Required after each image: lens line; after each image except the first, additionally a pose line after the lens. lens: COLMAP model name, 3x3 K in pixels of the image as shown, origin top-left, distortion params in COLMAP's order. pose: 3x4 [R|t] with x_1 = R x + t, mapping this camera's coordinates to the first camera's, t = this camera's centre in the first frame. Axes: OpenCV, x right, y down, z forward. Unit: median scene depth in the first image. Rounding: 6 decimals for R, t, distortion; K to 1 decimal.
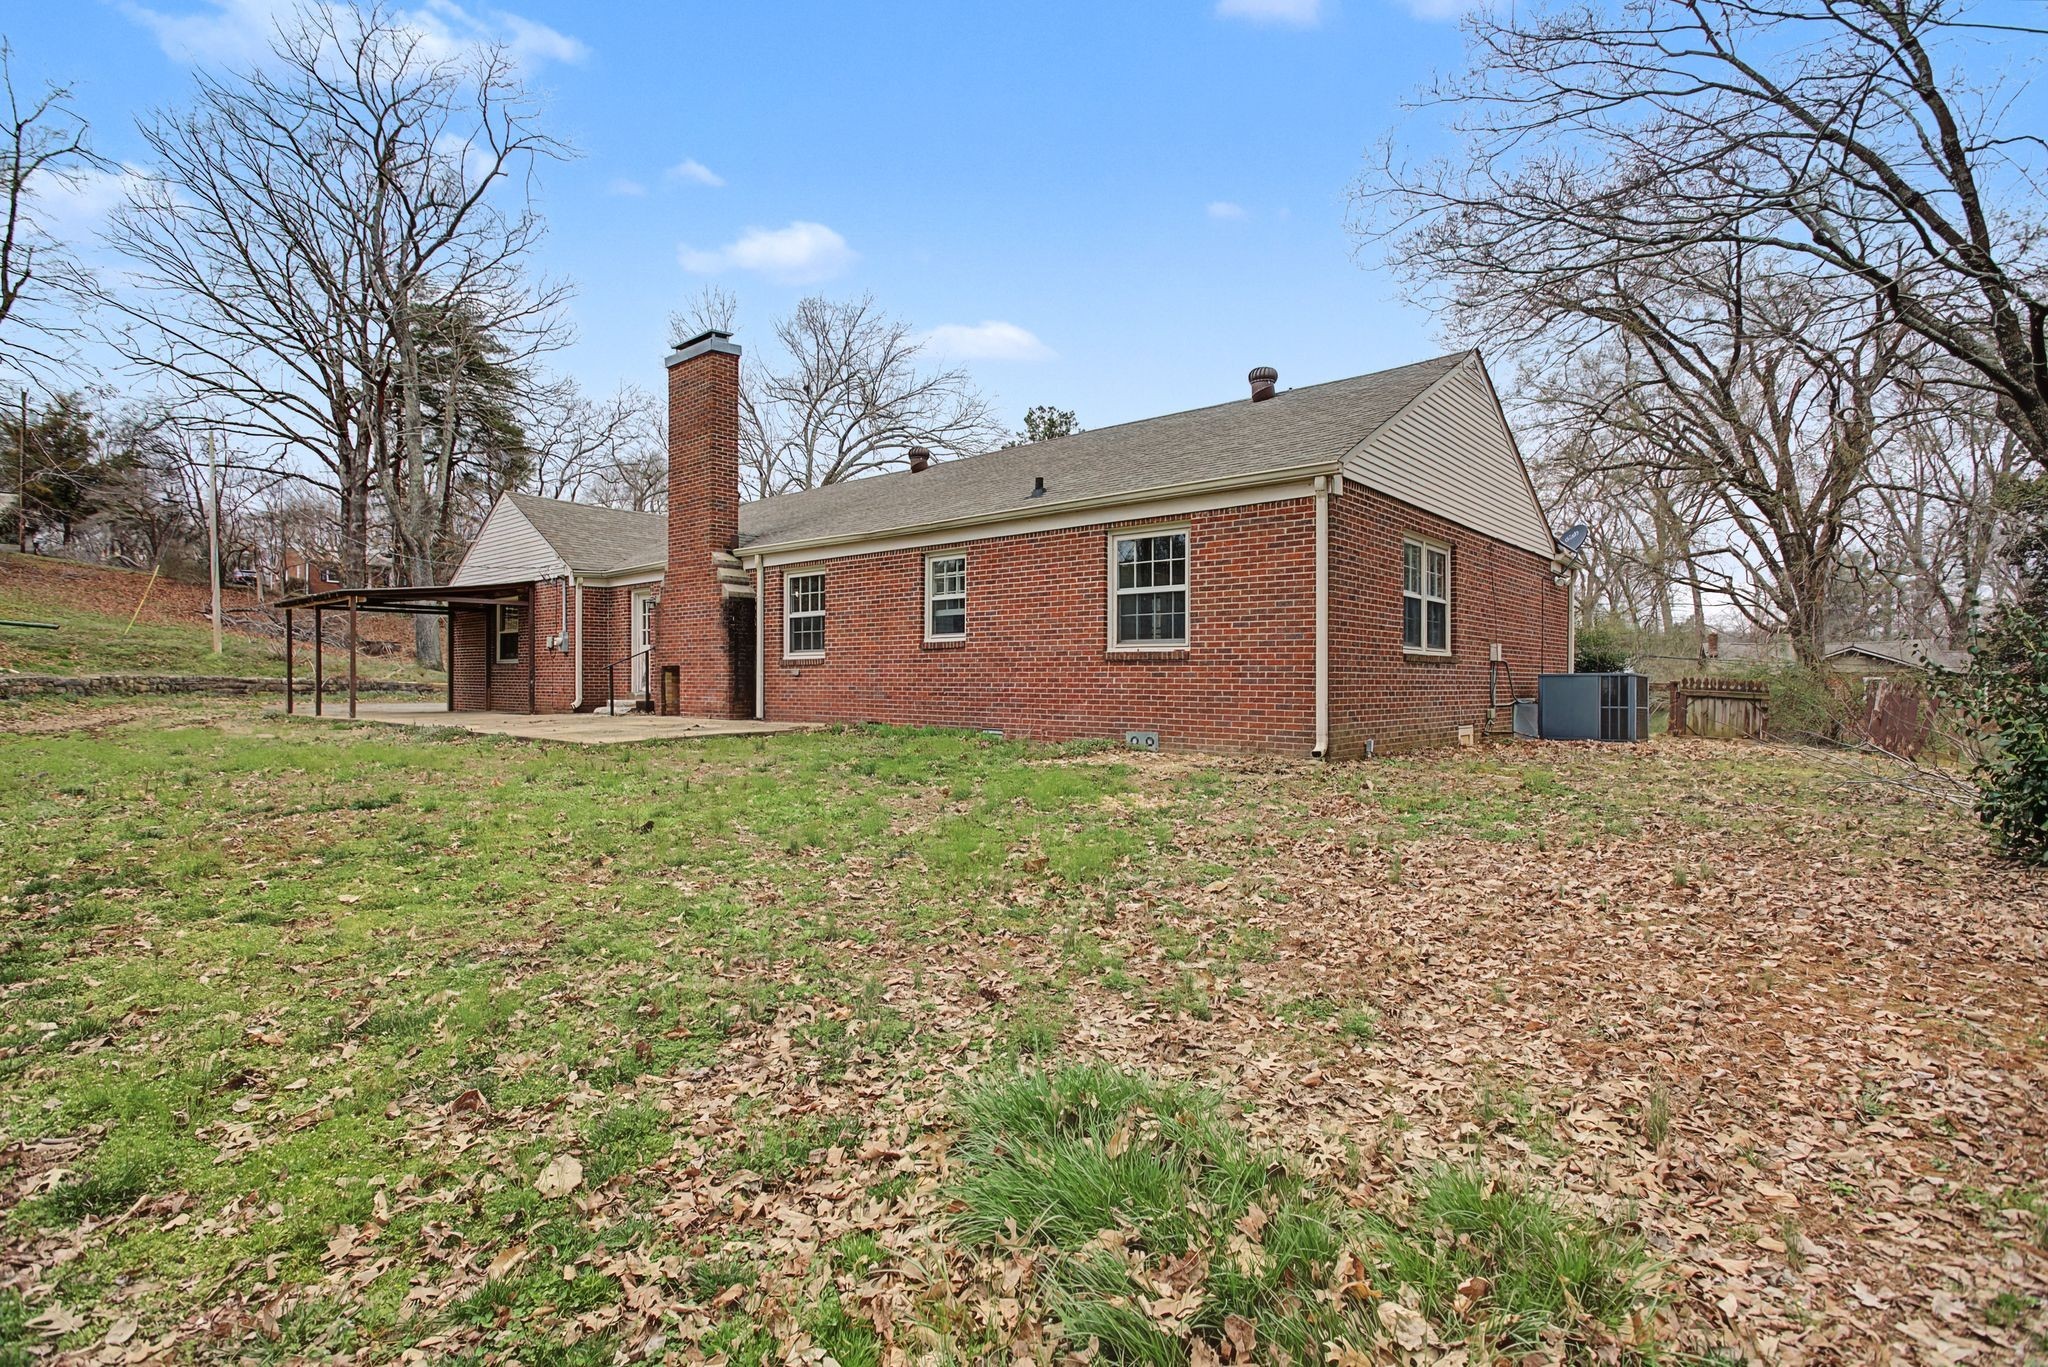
lens RADIAL K [[988.3, 0, 1024.0], [0, 988.3, 683.5], [0, 0, 1]] dist [-0.001098, -0.001378]
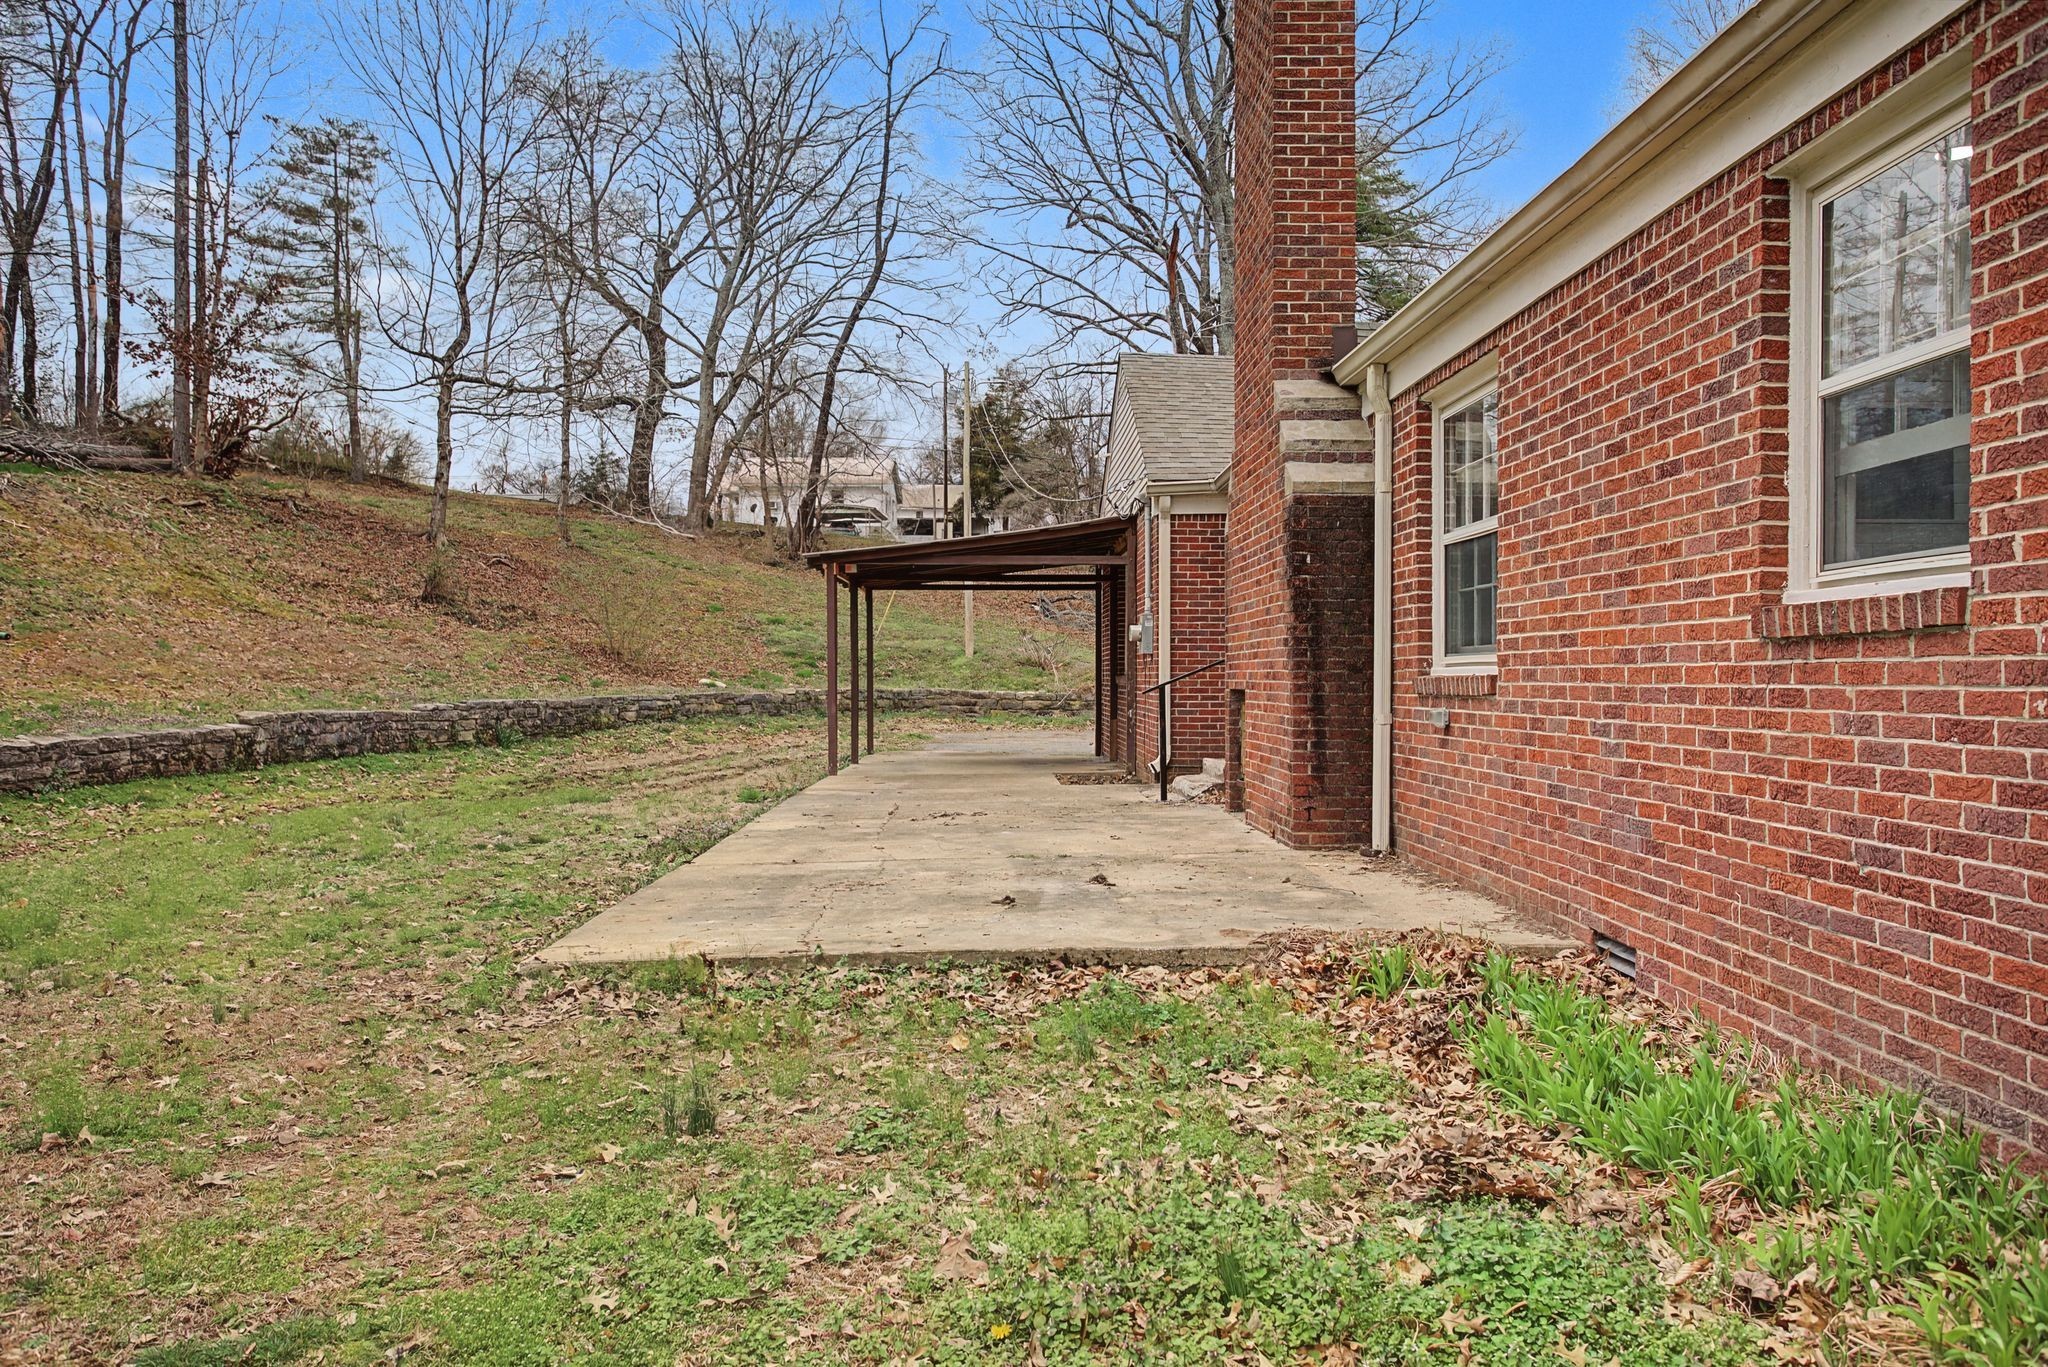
lens RADIAL K [[1416.1, 0, 1024.0], [0, 1416.1, 683.5], [0, 0, 1]] dist [-0.000985, -0.001296]
pose [[0.669248, 0.003579, -0.743031, 0.011089], [-0.005112, 0.999987, 0.000213, -0.020972], [0.743022, 0.003656, 0.669257, 0.583938]]
